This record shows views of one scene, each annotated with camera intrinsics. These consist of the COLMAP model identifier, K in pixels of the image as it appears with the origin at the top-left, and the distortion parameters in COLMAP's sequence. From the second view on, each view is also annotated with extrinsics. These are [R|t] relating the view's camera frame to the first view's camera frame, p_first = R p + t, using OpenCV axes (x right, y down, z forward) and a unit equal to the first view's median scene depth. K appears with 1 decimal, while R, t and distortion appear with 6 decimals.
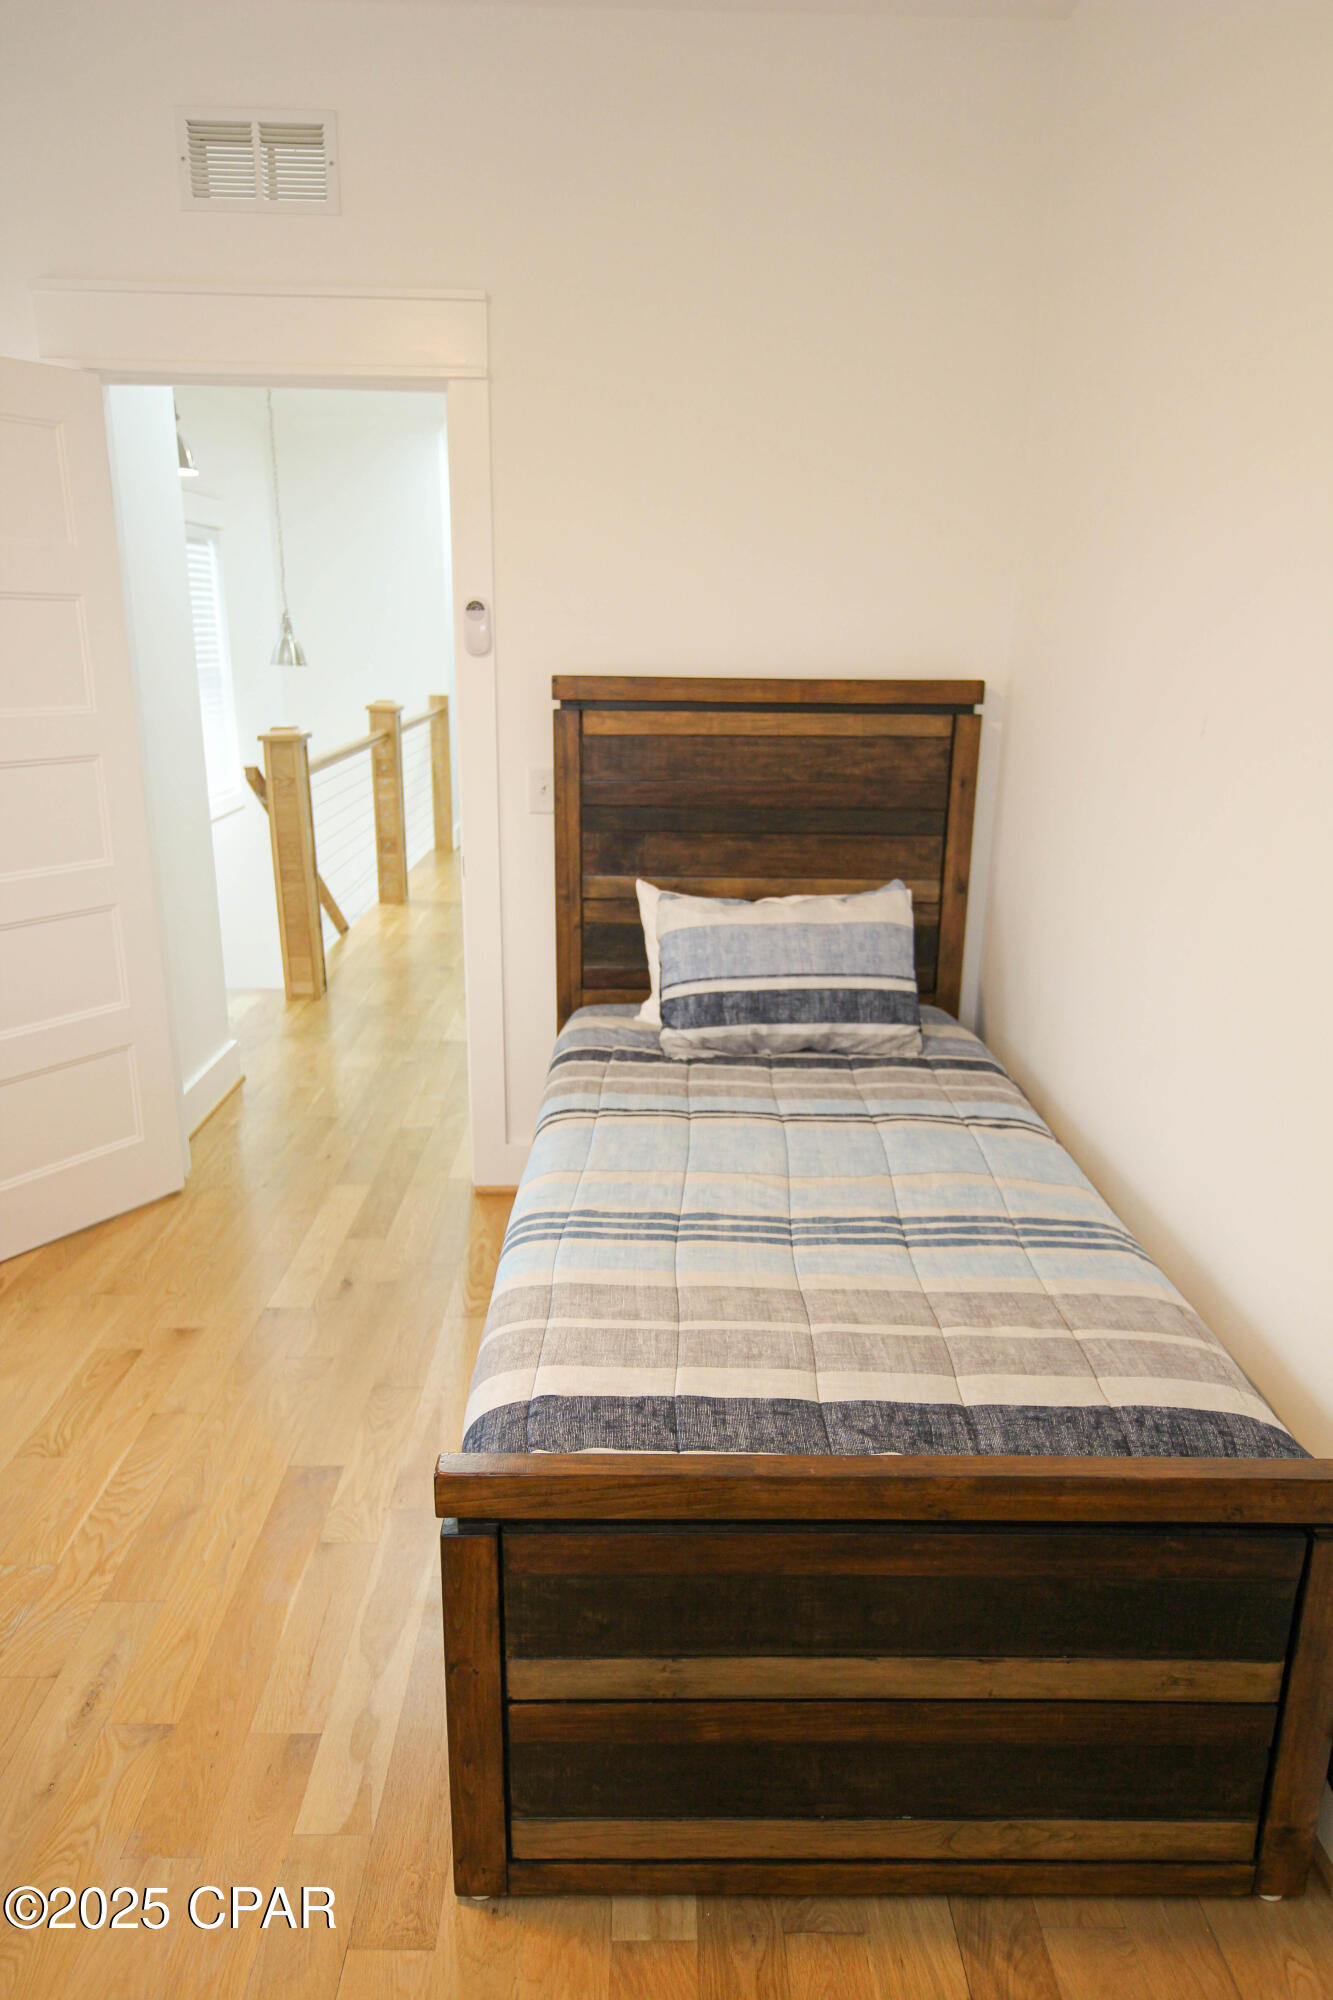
lens RADIAL K [[1289.1, 0, 656.6], [0, 1289.1, 1001.2], [0, 0, 1]] dist [0.005529, 0.001582]
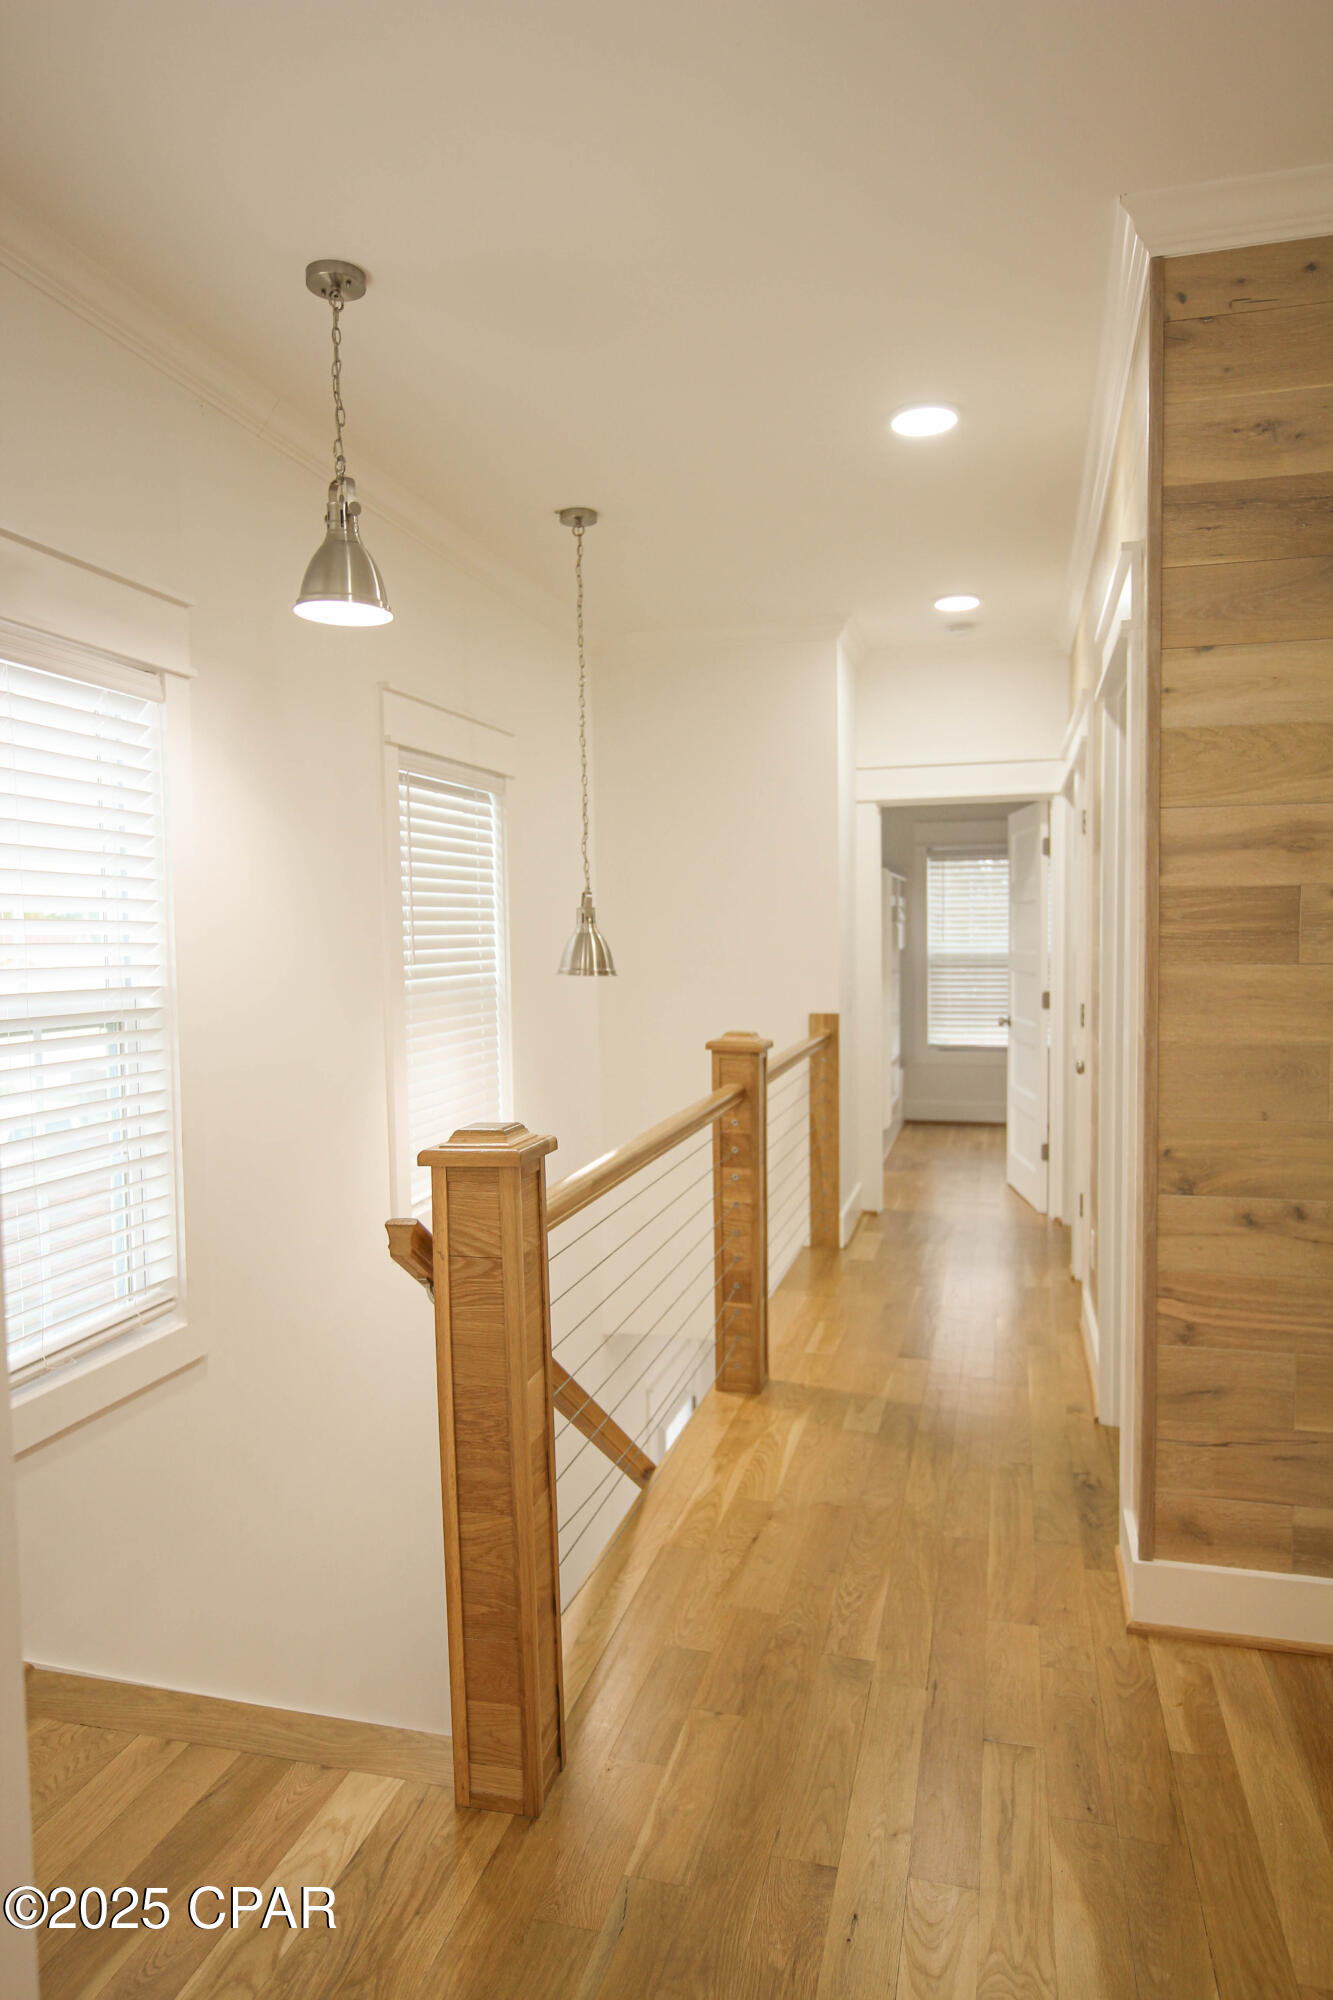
lens RADIAL K [[1289.1, 0, 665.8], [0, 1289.1, 1002.1], [0, 0, 1]] dist [0.005529, 0.001582]
pose [[0.964550, -0.008123, -0.263775, -0.091438], [-0.051904, 0.974163, -0.219800, -0.118353], [0.258745, 0.225699, 0.939208, 0.449580]]
